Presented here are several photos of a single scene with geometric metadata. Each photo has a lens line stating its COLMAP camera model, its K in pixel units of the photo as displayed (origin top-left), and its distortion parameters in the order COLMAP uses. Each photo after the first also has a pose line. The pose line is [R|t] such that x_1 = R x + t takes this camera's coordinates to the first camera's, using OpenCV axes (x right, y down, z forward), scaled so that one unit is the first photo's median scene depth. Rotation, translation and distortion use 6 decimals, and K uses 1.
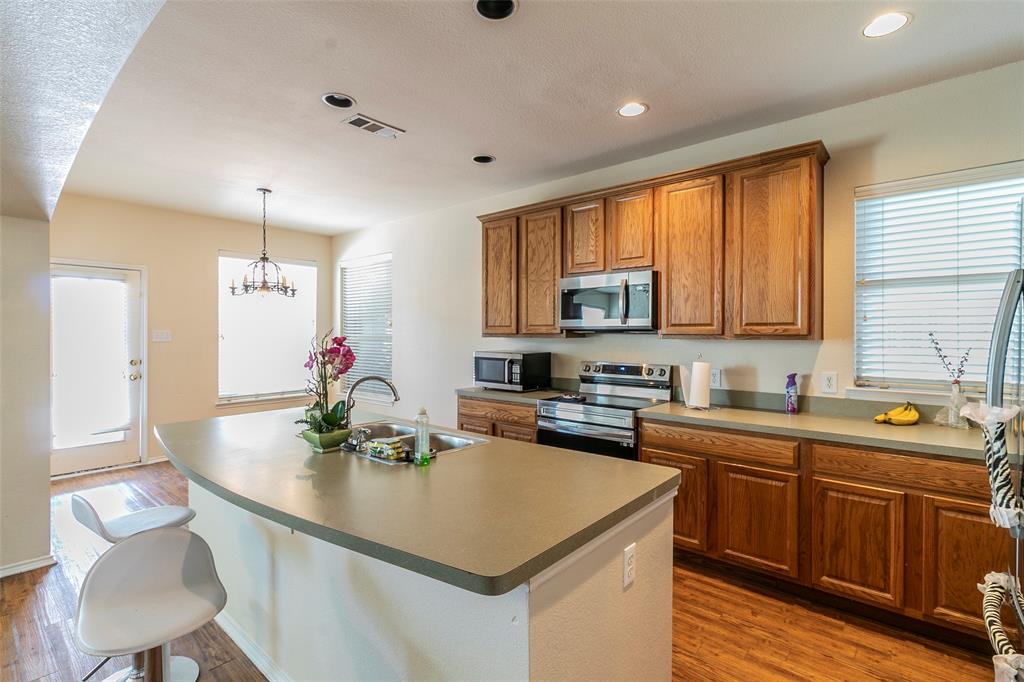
lens RADIAL K [[472.5, 0, 512.9], [0, 472.5, 340.4], [0, 0, 1]] dist [-0.001632, -0.003029]
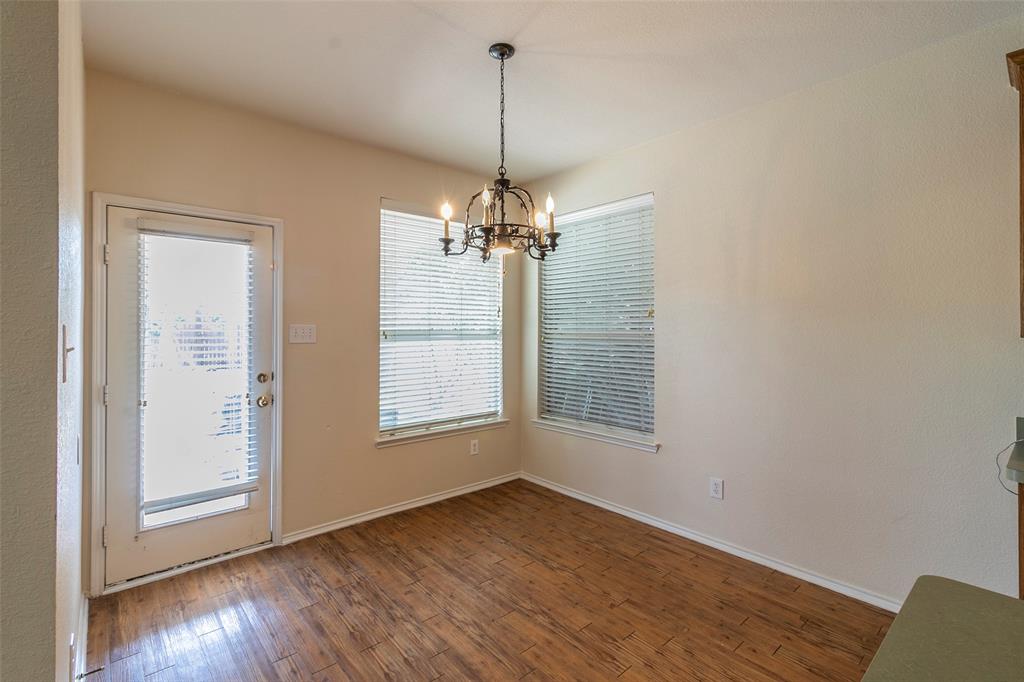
lens RADIAL K [[472.5, 0, 511.2], [0, 472.5, 333.7], [0, 0, 1]] dist [-0.001632, -0.003029]
pose [[0.988952, -0.002391, -0.148214, -0.398726], [0.001394, 0.999976, -0.006831, -0.005315], [0.148227, 0.006549, 0.988932, 0.447641]]
